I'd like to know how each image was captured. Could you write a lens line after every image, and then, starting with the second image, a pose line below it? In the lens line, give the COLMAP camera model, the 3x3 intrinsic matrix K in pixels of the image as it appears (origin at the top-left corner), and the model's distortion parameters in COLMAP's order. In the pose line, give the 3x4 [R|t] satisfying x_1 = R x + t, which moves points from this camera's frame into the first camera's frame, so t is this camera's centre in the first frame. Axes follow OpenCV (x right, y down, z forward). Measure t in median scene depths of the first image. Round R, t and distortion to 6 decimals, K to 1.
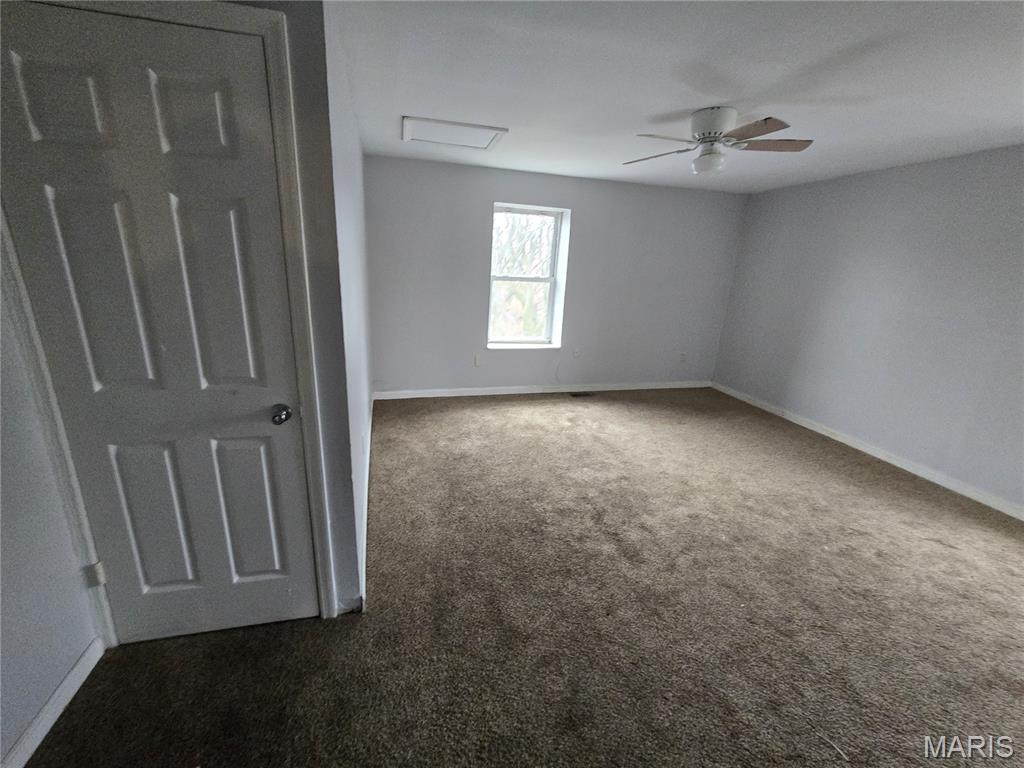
lens RADIAL K [[420.8, 0, 505.2], [0, 420.8, 378.9], [0, 0, 1]] dist [-0.000288, 0.000186]
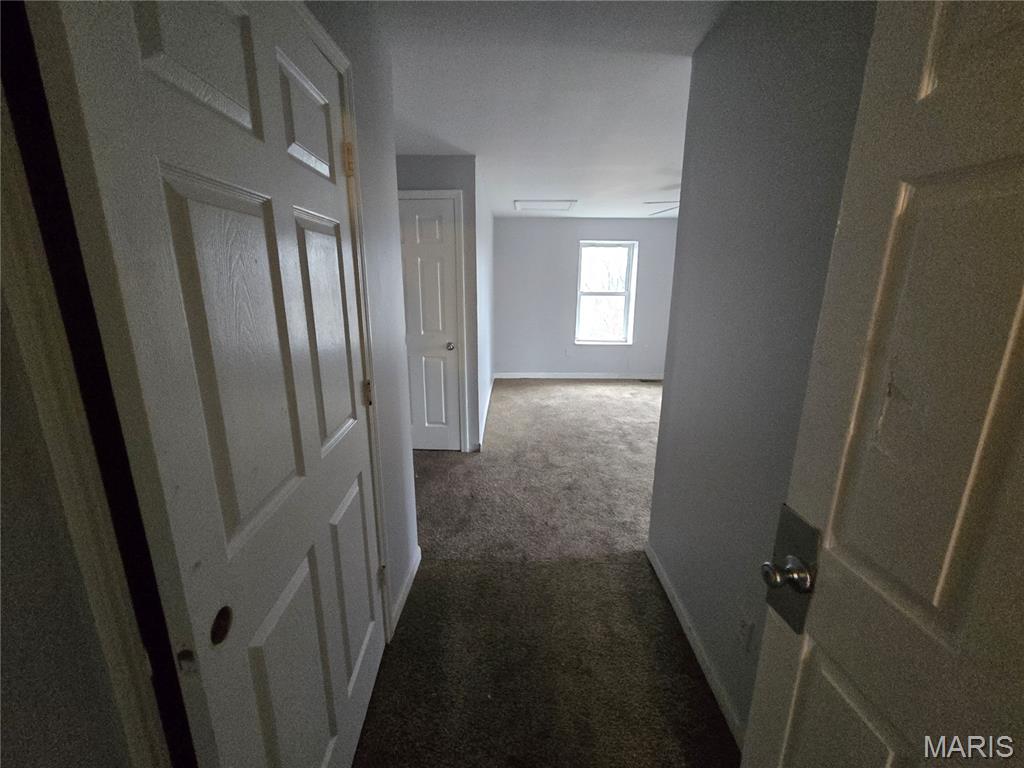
lens RADIAL K [[418.3, 0, 516.0], [0, 418.3, 370.2], [0, 0, 1]] dist [-0.000180, 0.000038]
pose [[0.962944, 0.015193, -0.269275, 0.248235], [-0.035898, 0.996748, -0.072138, 0.207686], [0.267303, 0.079131, 0.960358, -0.627154]]
